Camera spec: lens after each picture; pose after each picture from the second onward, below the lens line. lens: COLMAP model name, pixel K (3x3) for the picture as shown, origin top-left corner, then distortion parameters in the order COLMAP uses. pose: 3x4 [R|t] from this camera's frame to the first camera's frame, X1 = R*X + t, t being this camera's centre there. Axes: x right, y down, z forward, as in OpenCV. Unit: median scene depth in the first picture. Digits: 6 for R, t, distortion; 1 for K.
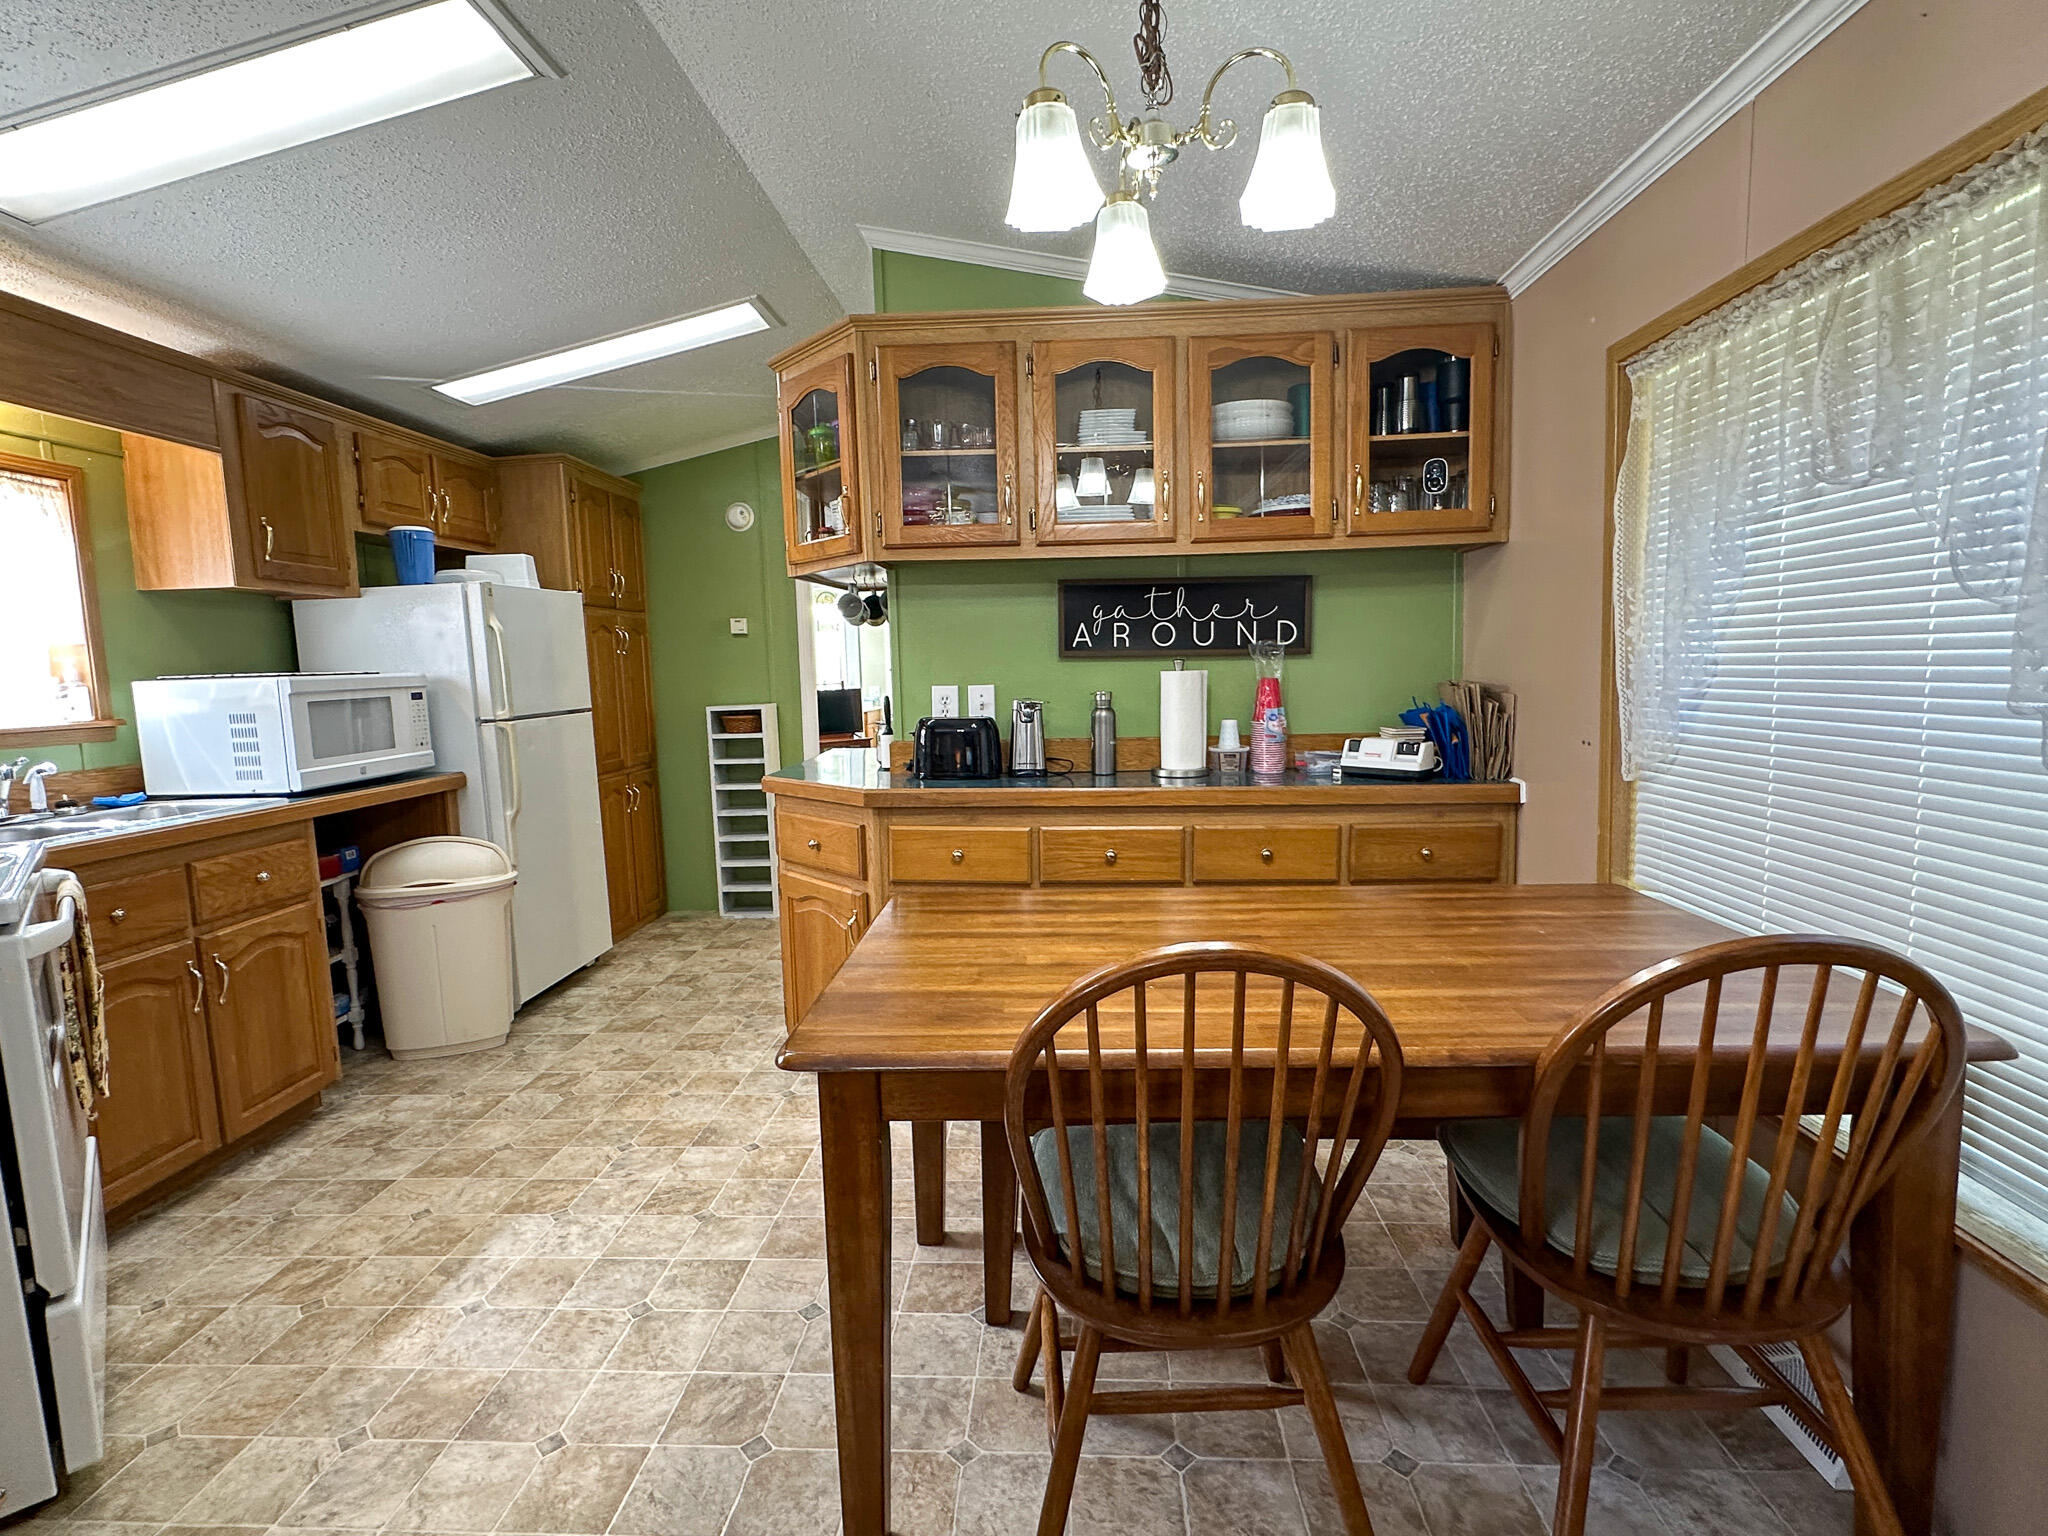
lens RADIAL K [[1014.7, 0, 1019.3], [0, 1014.7, 775.5], [0, 0, 1]] dist [-0.004613, 0.000755]
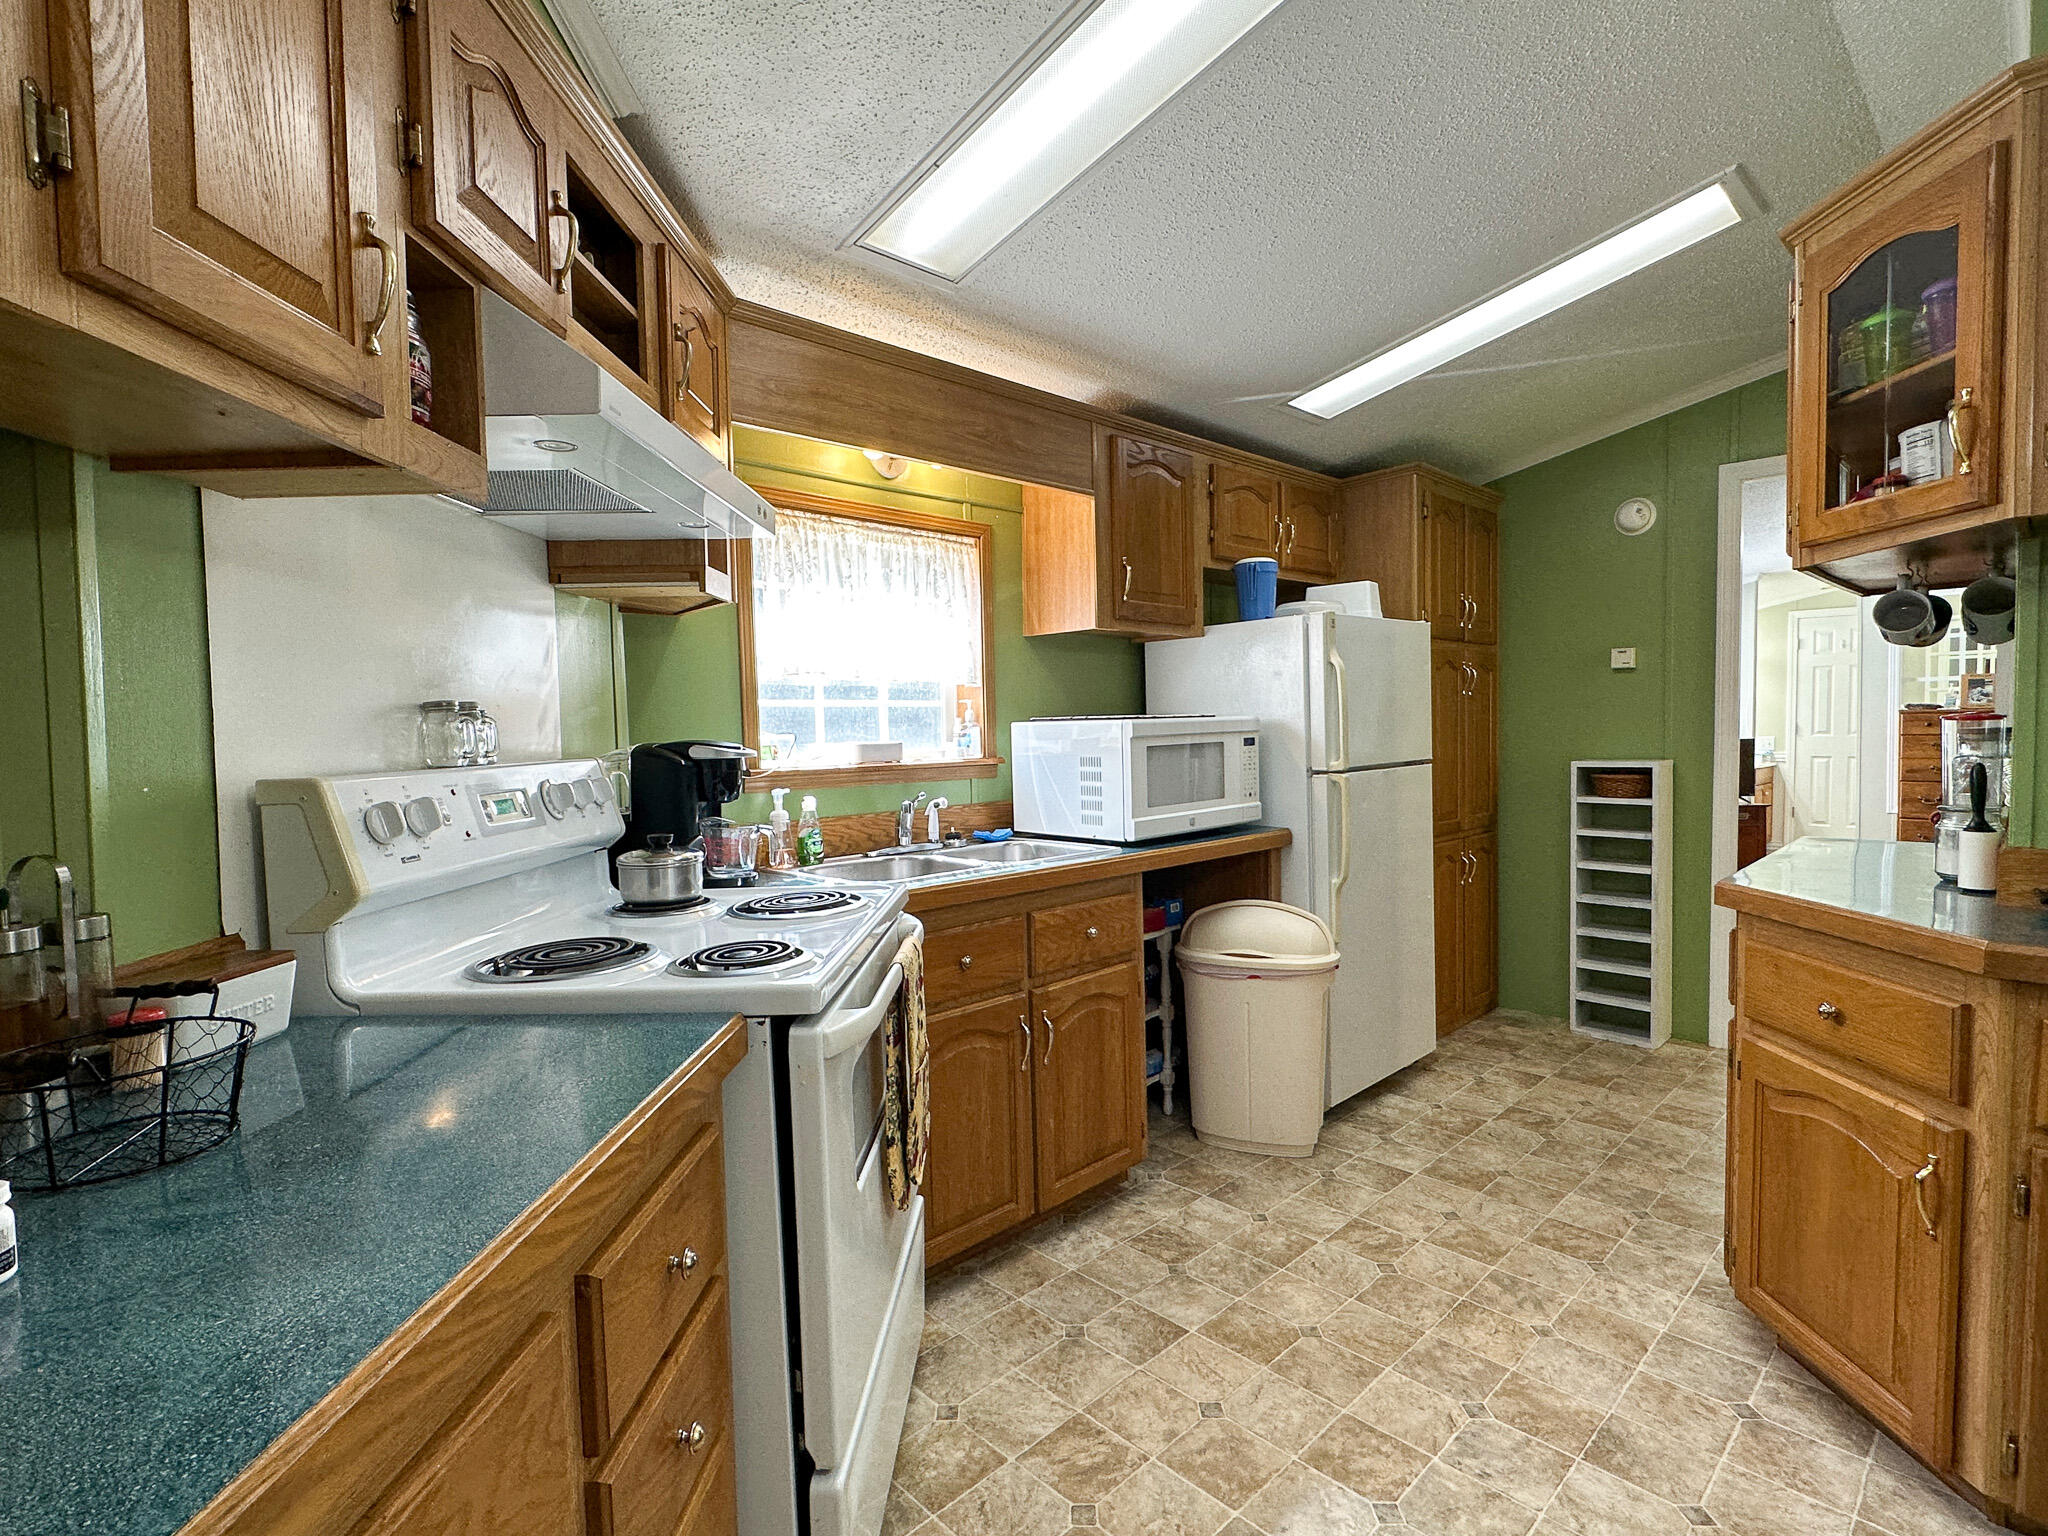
lens RADIAL K [[993.6, 0, 1024.0], [0, 993.6, 768.0], [0, 0, 1]] dist [-0.002567, 0.000659]
pose [[0.731248, 0.043813, -0.680703, -0.146349], [-0.076335, 0.996923, -0.017837, -0.025449], [0.677827, 0.065005, 0.732342, 0.230330]]
